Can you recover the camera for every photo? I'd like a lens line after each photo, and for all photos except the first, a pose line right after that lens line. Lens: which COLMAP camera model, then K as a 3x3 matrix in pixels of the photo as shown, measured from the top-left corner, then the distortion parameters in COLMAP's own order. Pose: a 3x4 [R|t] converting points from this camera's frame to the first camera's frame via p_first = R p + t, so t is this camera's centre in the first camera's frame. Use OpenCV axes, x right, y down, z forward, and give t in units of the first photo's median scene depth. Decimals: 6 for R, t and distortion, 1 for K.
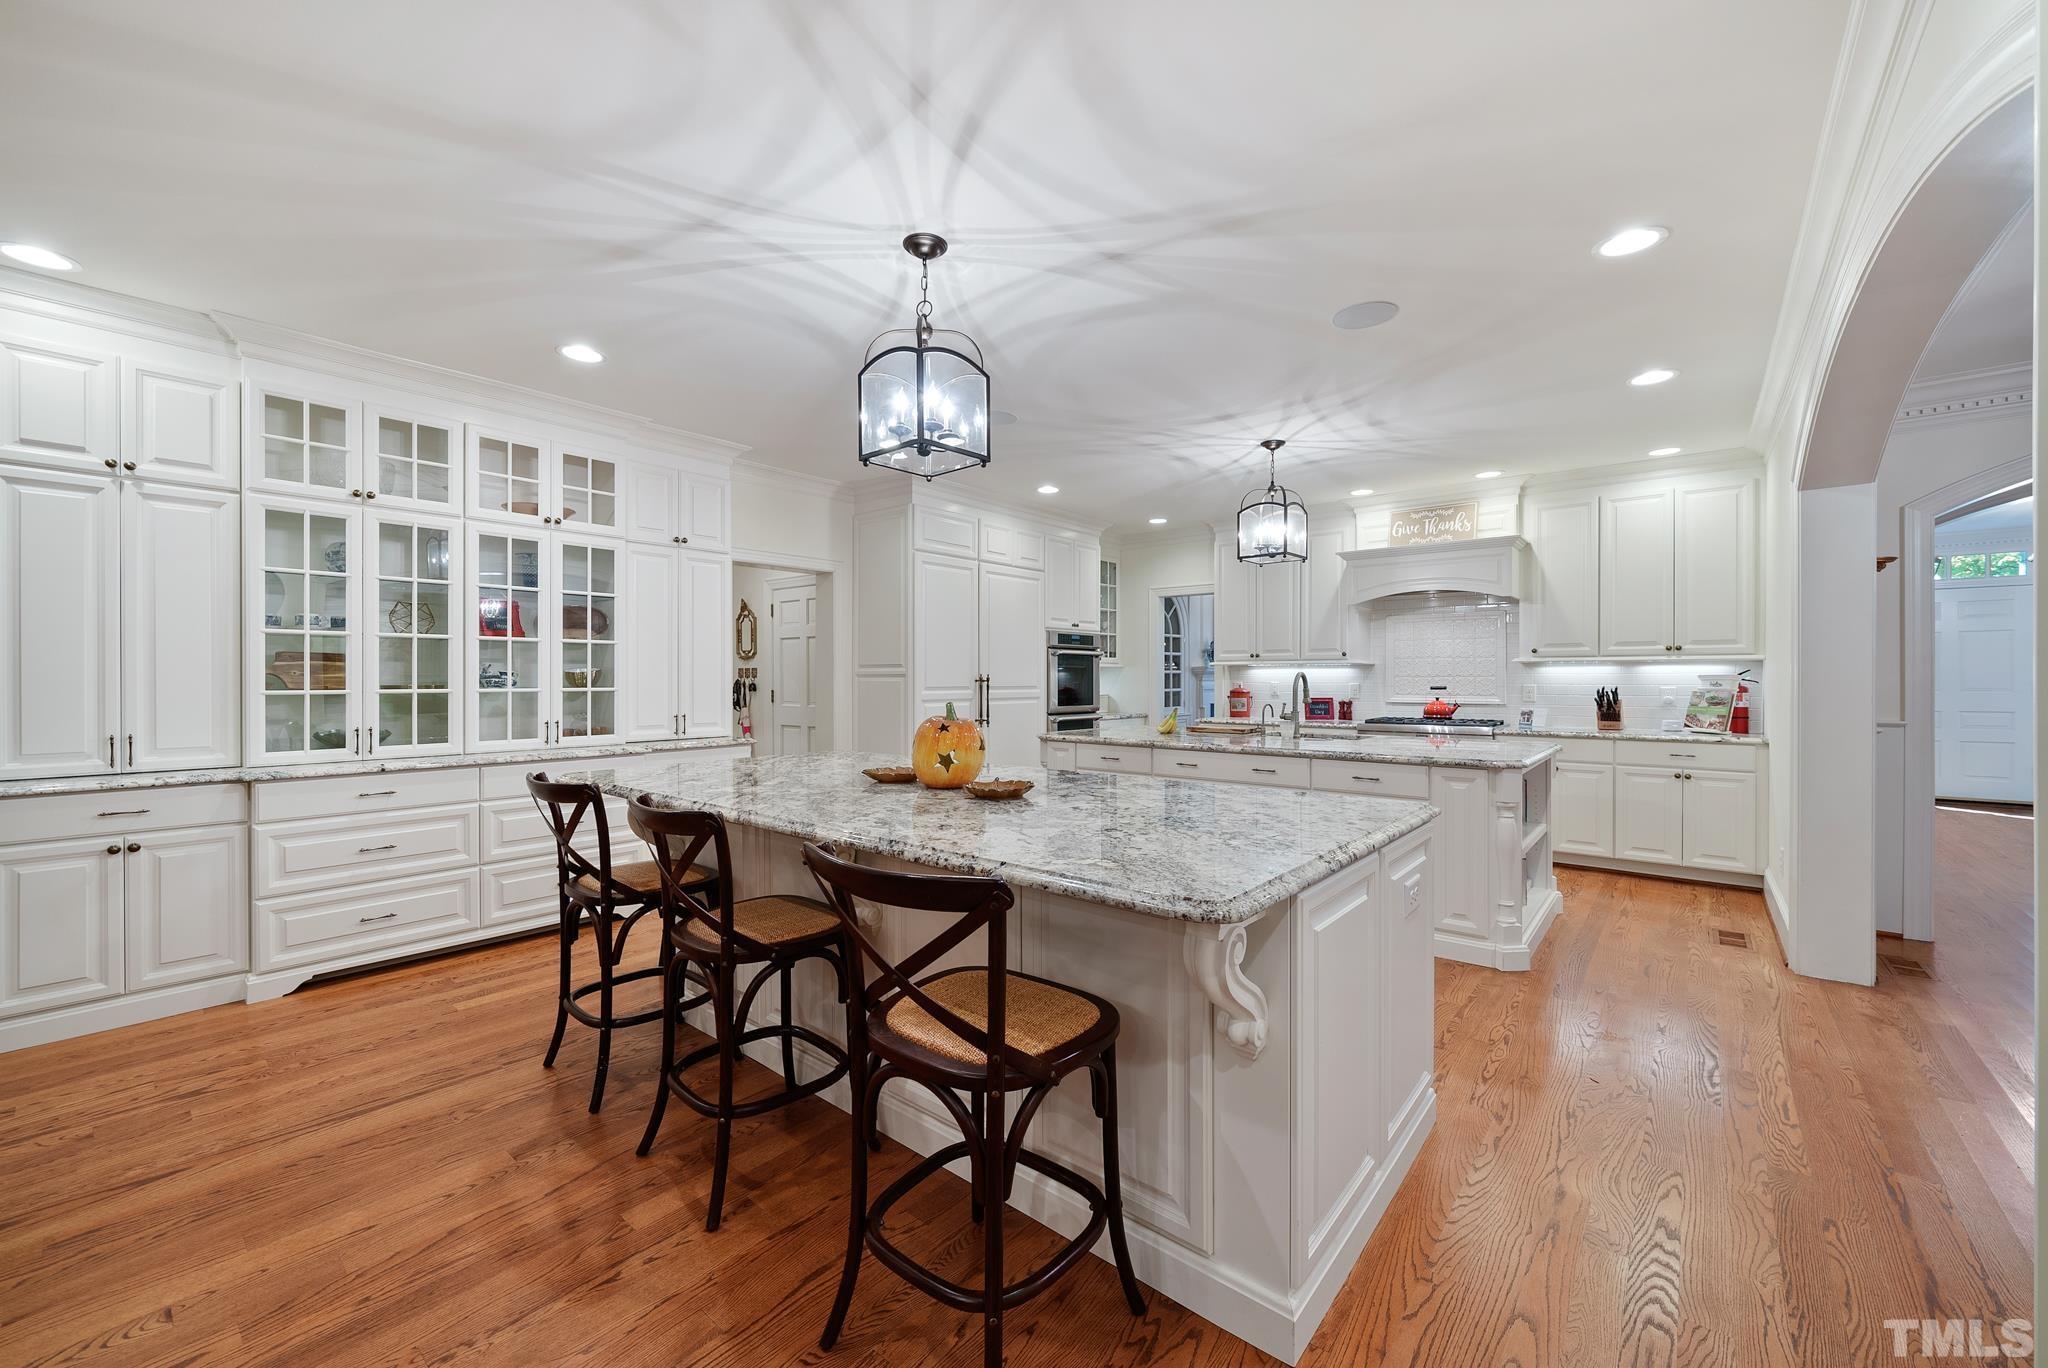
lens RADIAL K [[797.9, 0, 1023.7], [0, 797.9, 680.3], [0, 0, 1]] dist [-0.003541, -0.000281]
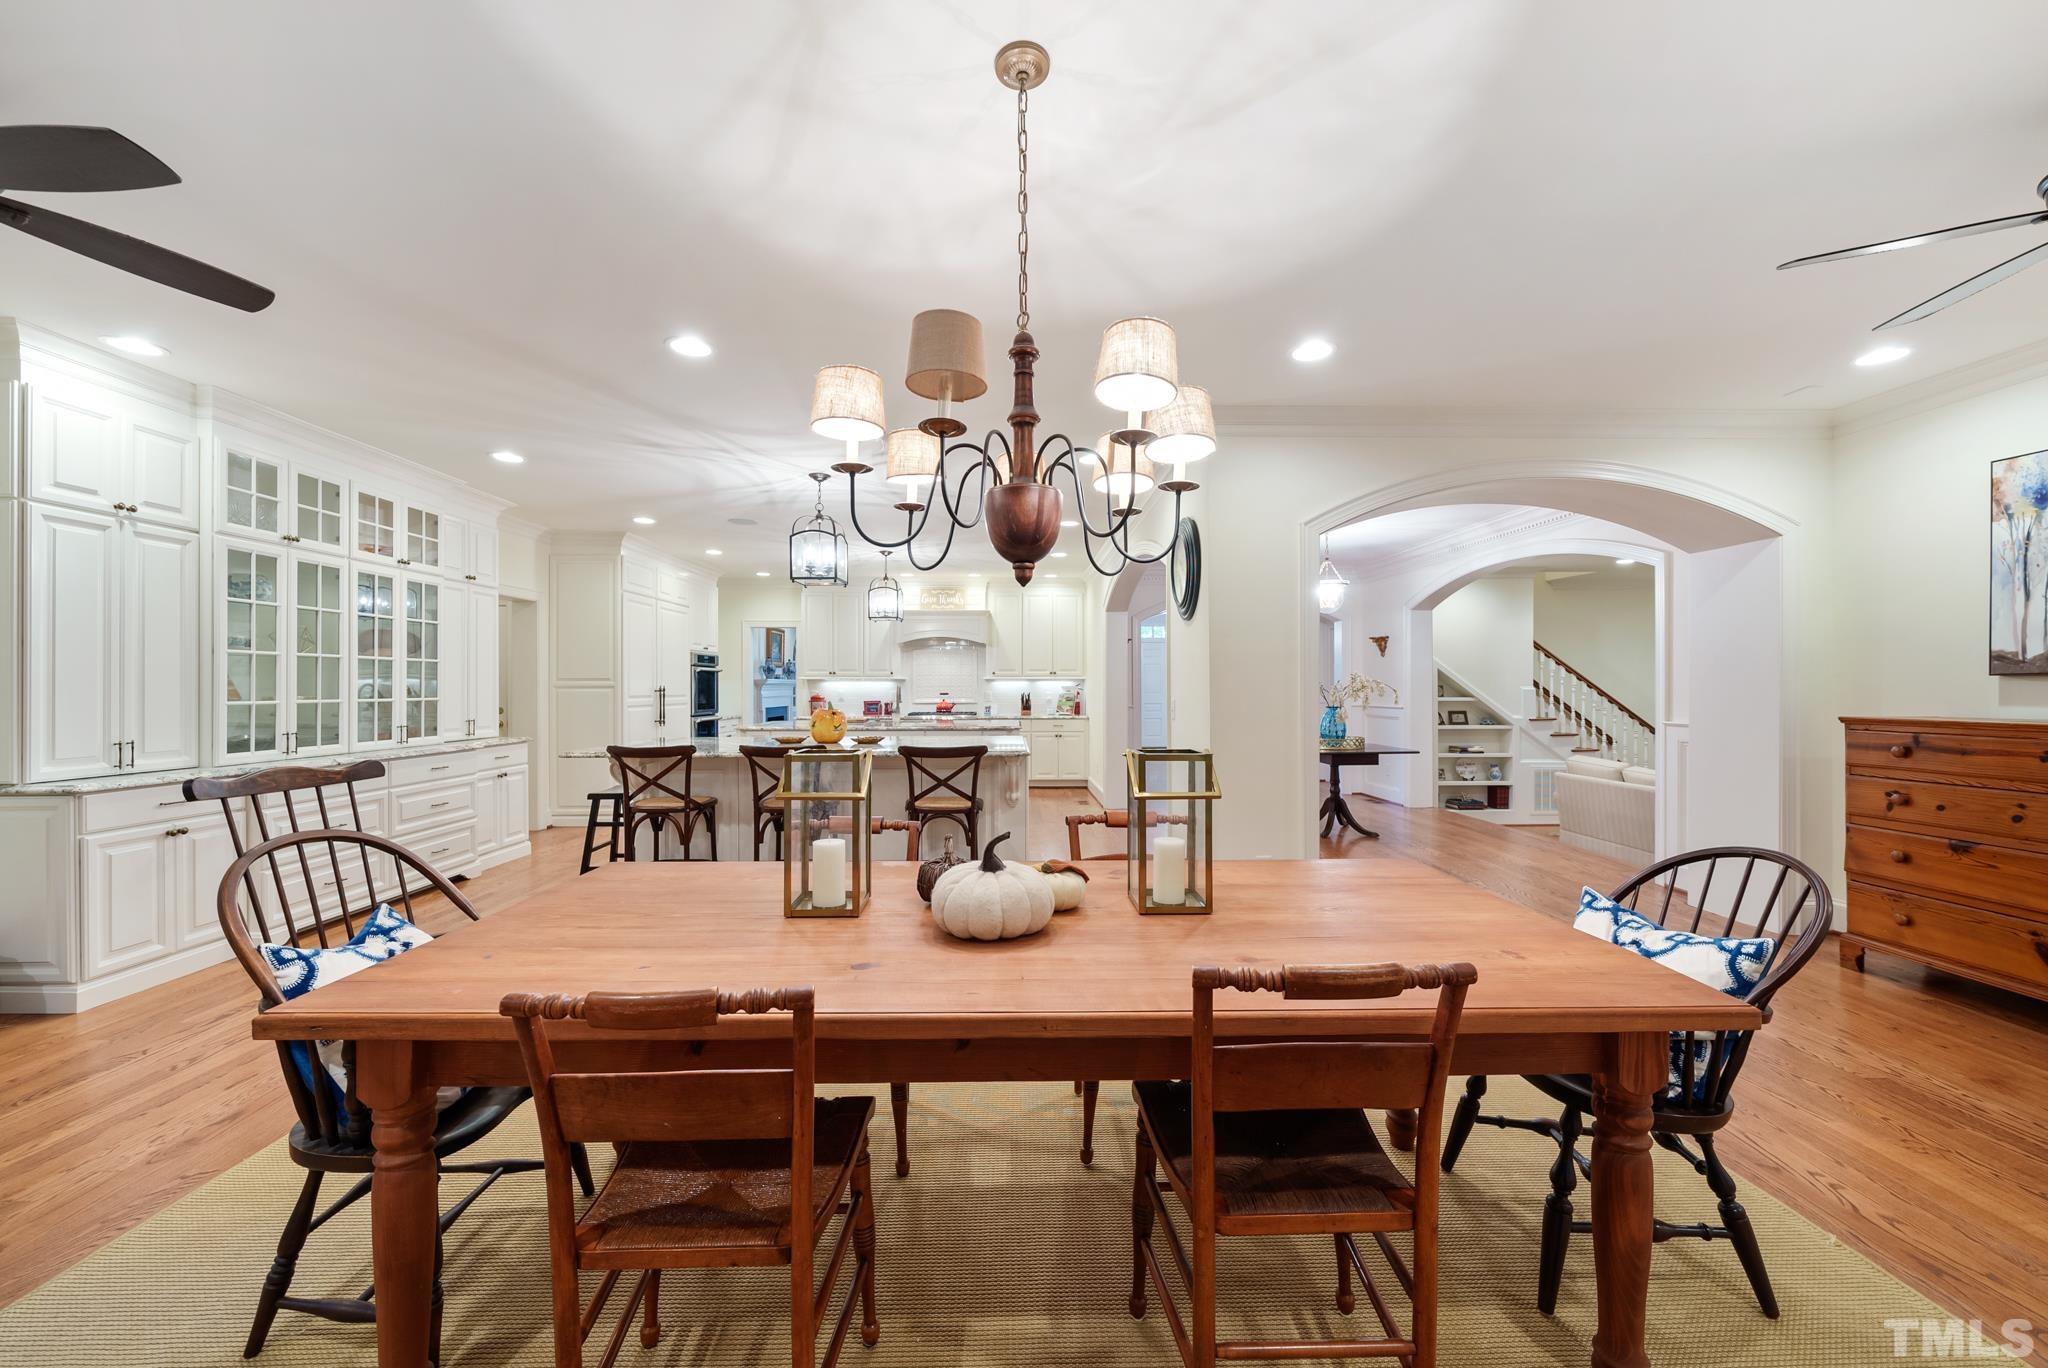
lens RADIAL K [[784.5, 0, 1014.2], [0, 784.5, 685.4], [0, 0, 1]] dist [-0.002615, -0.000243]
pose [[0.756834, 0.000085, 0.653608, -0.652138], [0.003149, 0.999988, -0.003777, -0.002252], [-0.653600, 0.004917, 0.756824, -0.513995]]
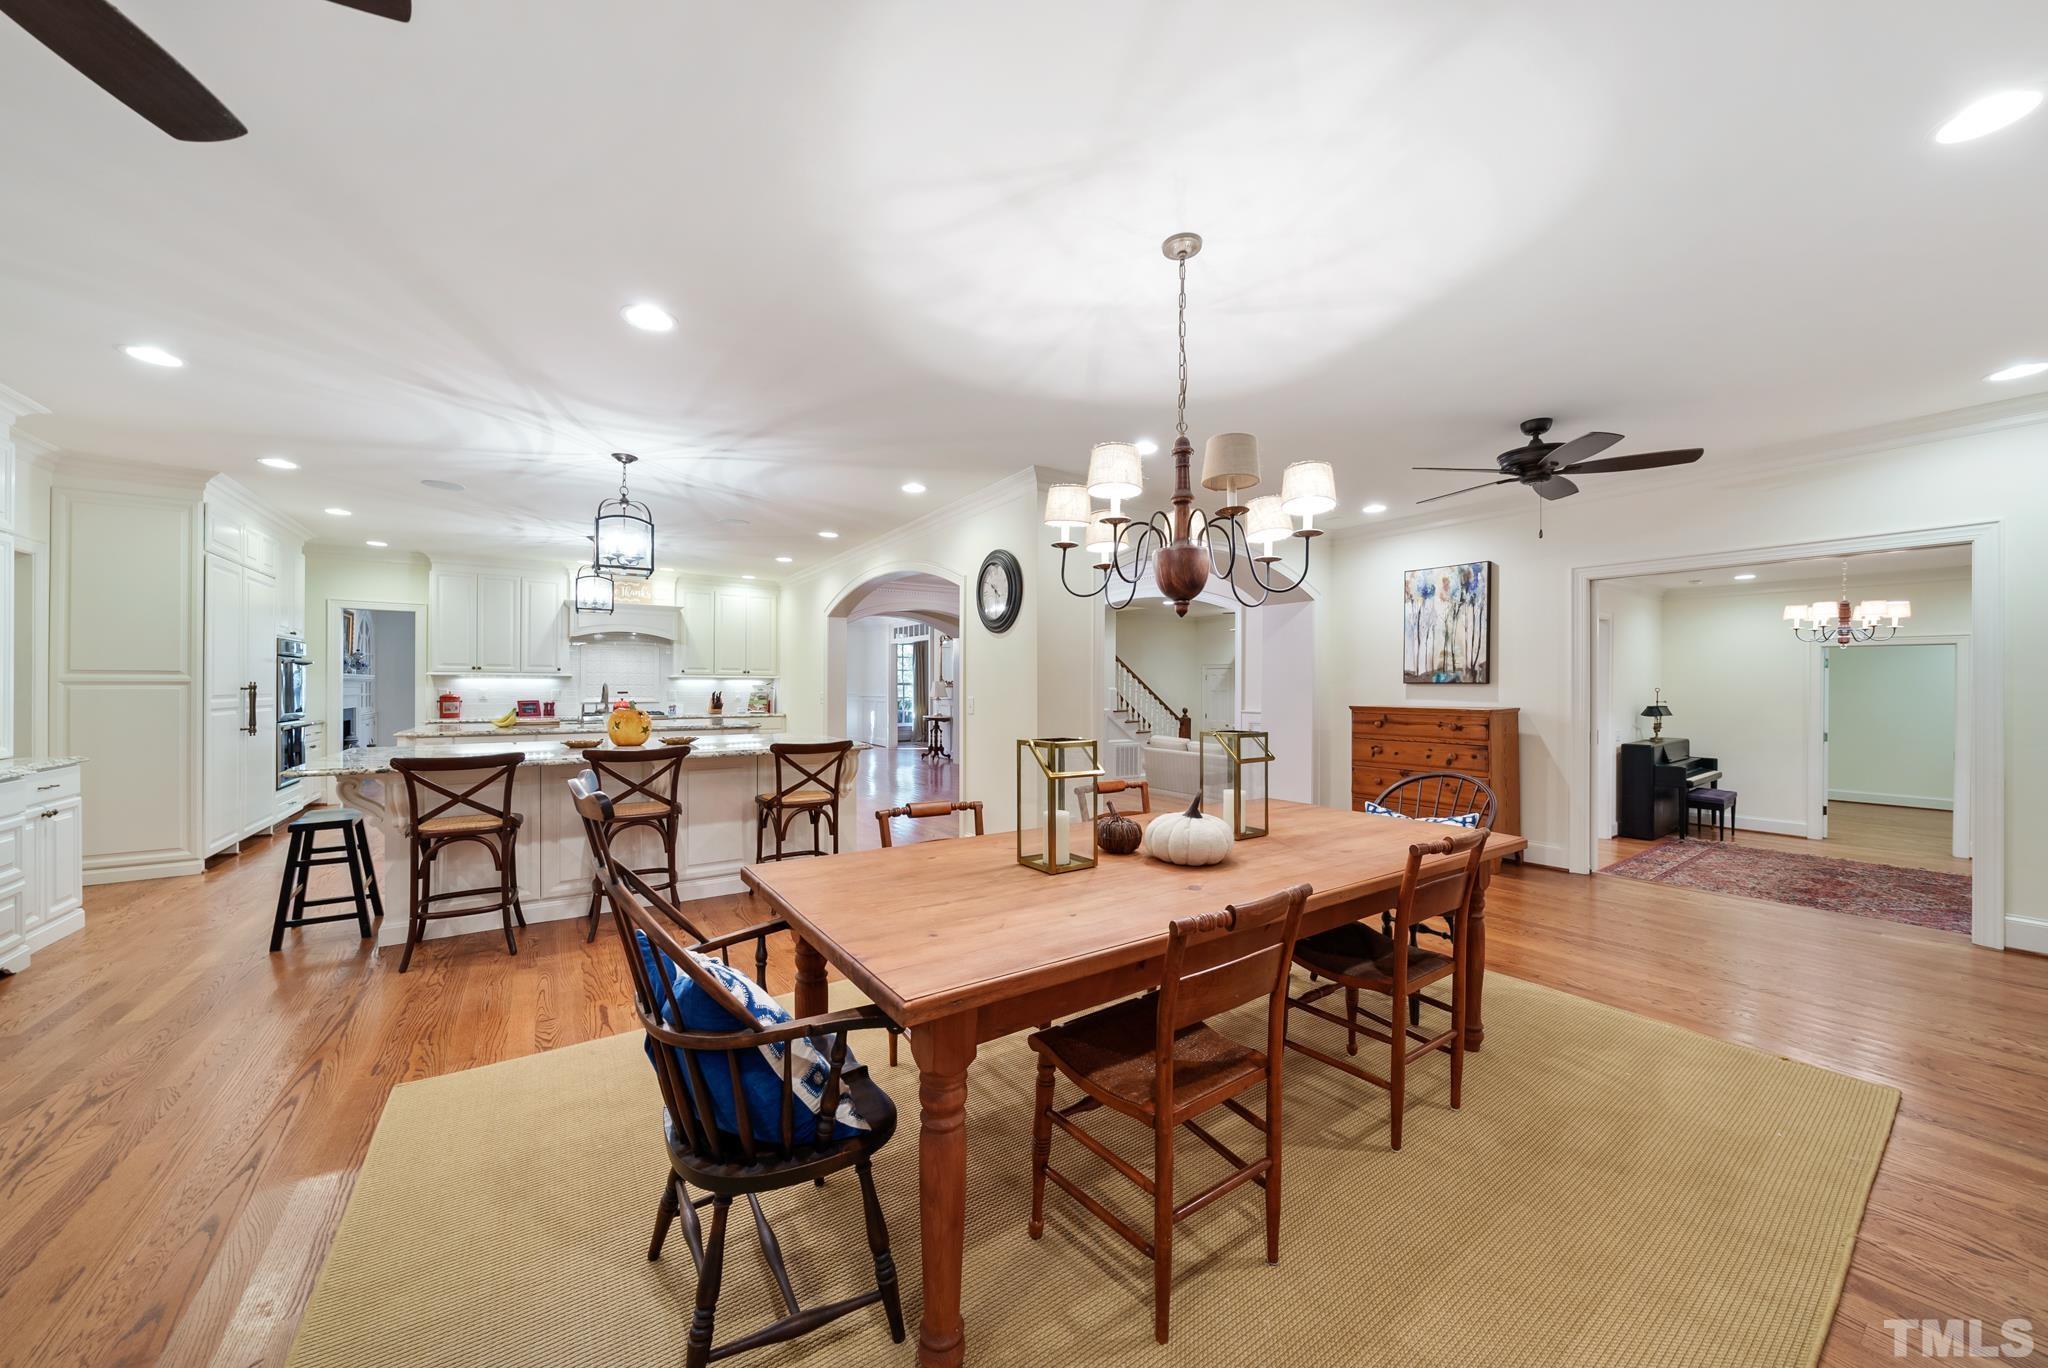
lens RADIAL K [[724.6, 0, 1024.3], [0, 724.6, 687.1], [0, 0, 1]] dist [-0.003002, -0.000181]
pose [[0.265883, 0.000203, 0.964005, -0.939391], [-0.001759, 0.999998, 0.000275, -0.004227], [-0.964004, -0.001769, 0.265883, -0.223457]]
